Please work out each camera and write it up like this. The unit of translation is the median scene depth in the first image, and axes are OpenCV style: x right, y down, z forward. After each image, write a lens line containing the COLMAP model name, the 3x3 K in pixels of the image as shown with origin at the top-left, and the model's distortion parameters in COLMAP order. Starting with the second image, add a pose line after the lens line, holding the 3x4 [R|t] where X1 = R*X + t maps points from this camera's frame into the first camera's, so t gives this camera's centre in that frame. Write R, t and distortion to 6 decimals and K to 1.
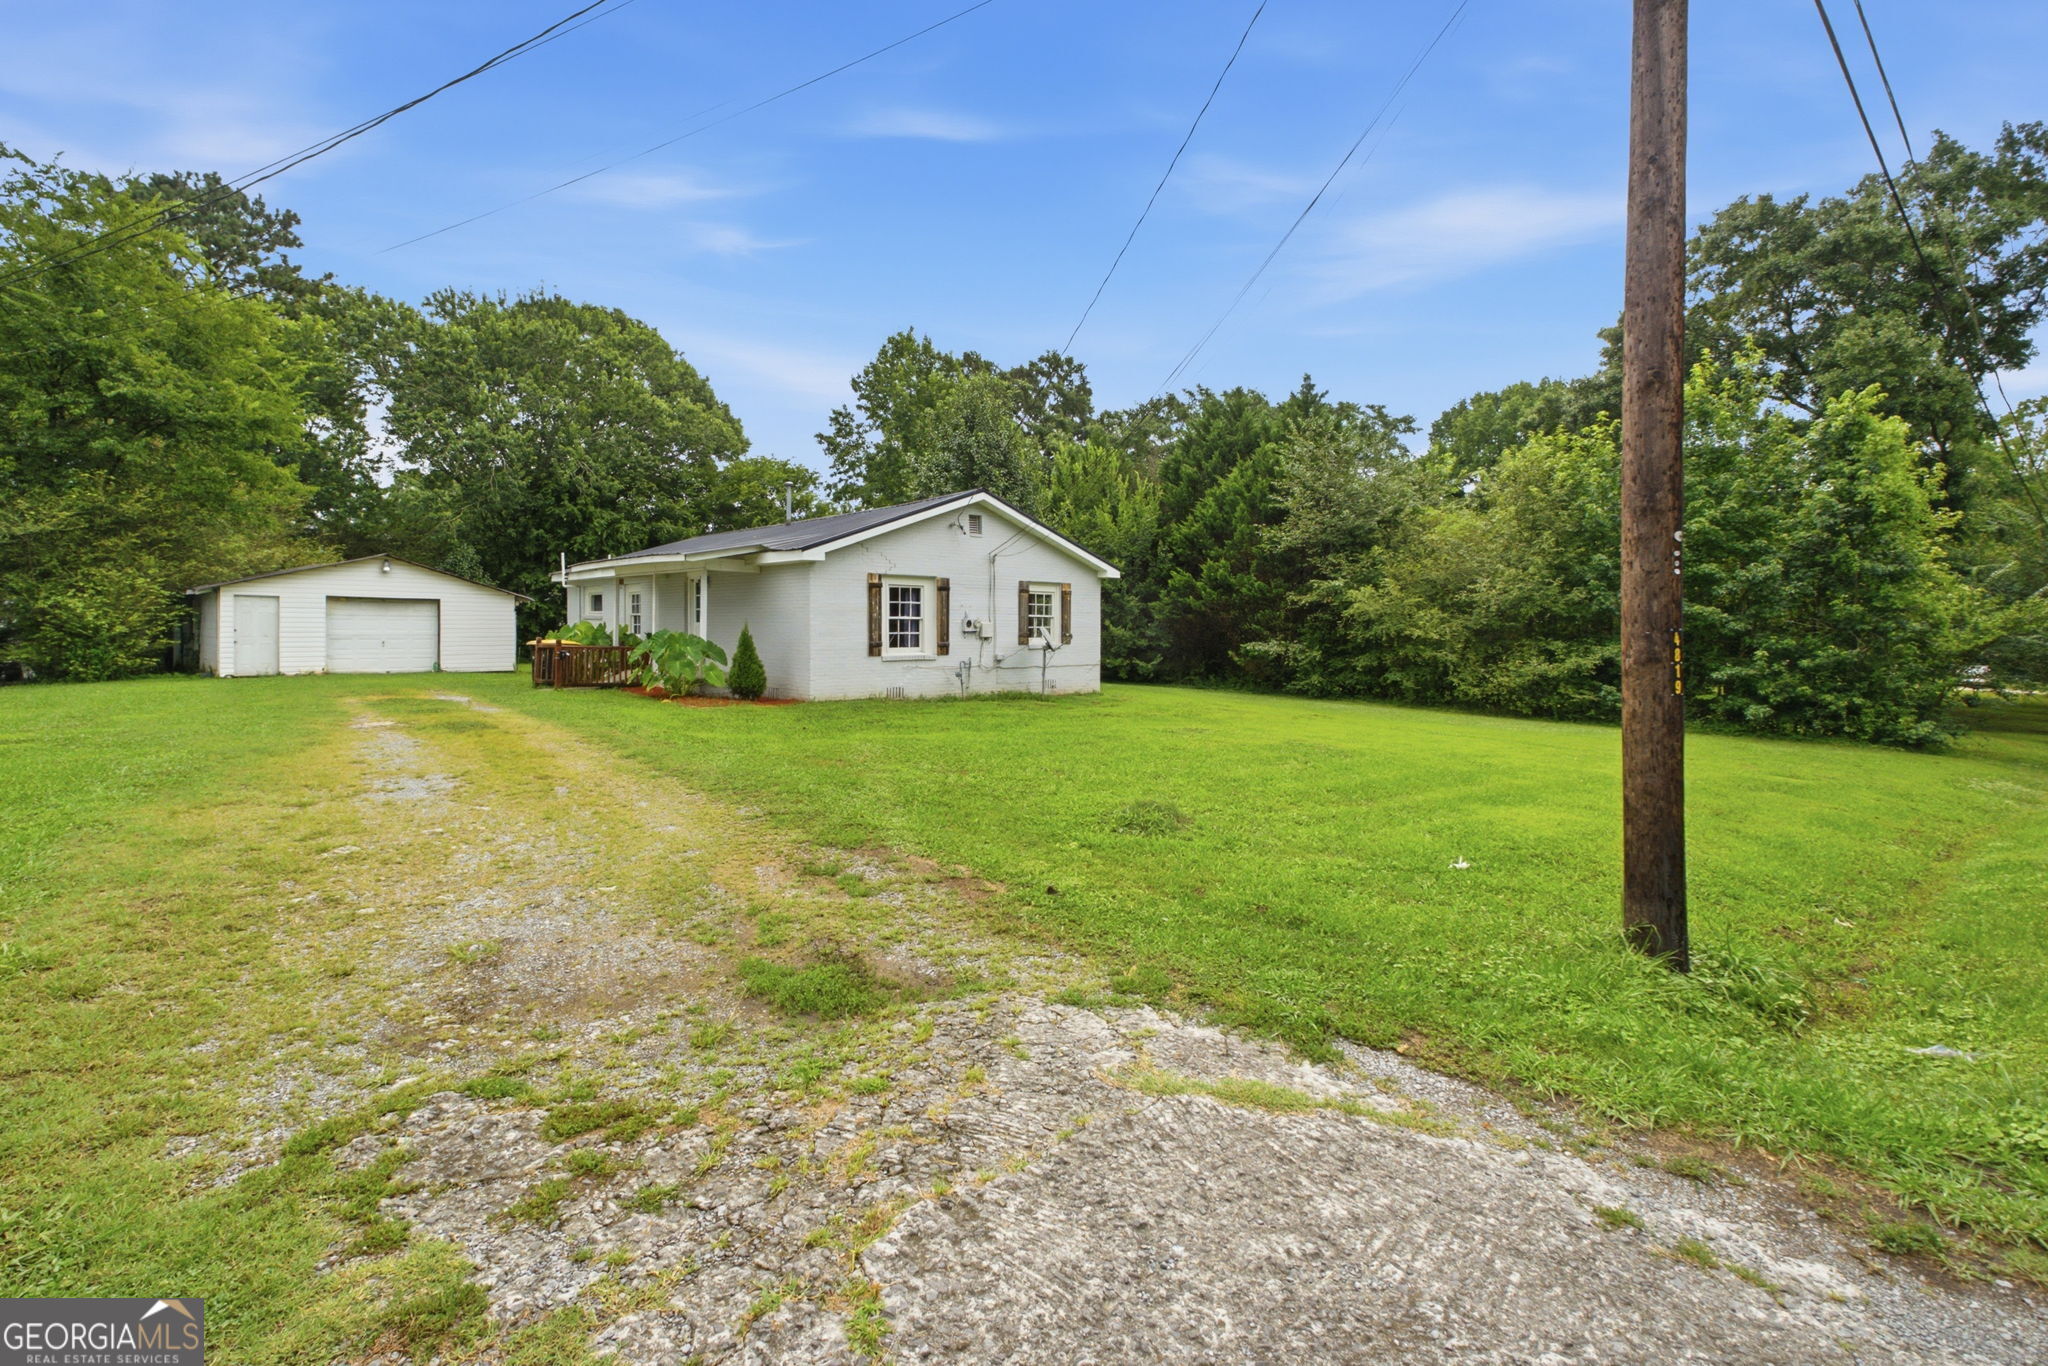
lens RADIAL K [[947.3, 0, 1018.4], [0, 947.3, 606.2], [0, 0, 1]] dist [0.021426, 0.000096]
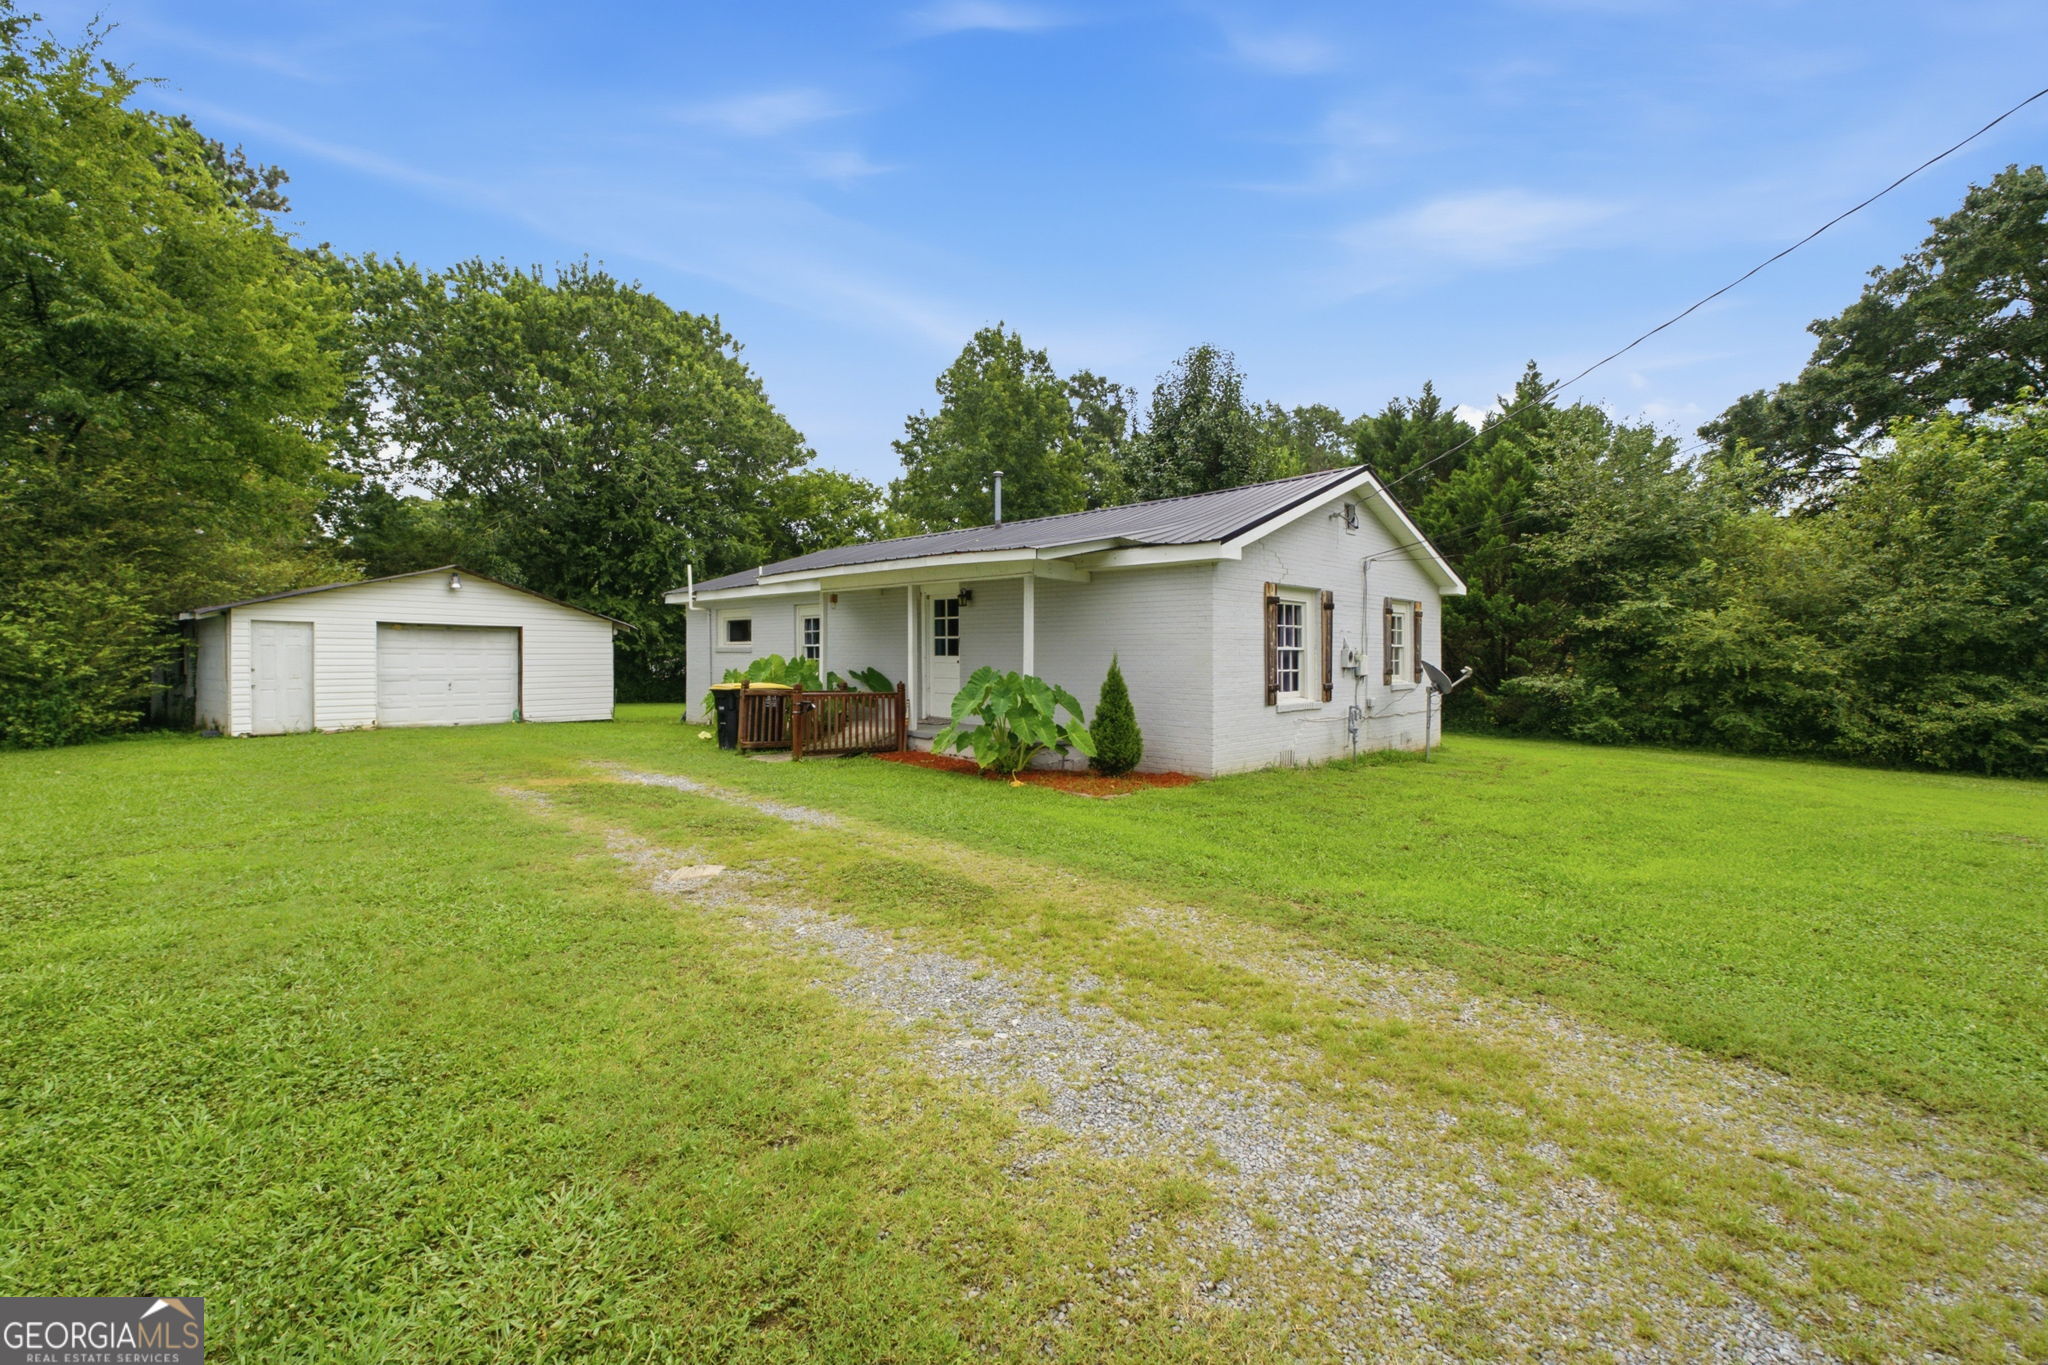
lens RADIAL K [[895.1, 0, 1000.3], [0, 895.1, 639.2], [0, 0, 1]] dist [0.017987, -0.000005]
pose [[0.998454, -0.003350, 0.055485, -0.205226], [0.003273, 0.999994, 0.001469, 0.002125], [-0.055490, -0.001285, 0.998458, 0.205698]]
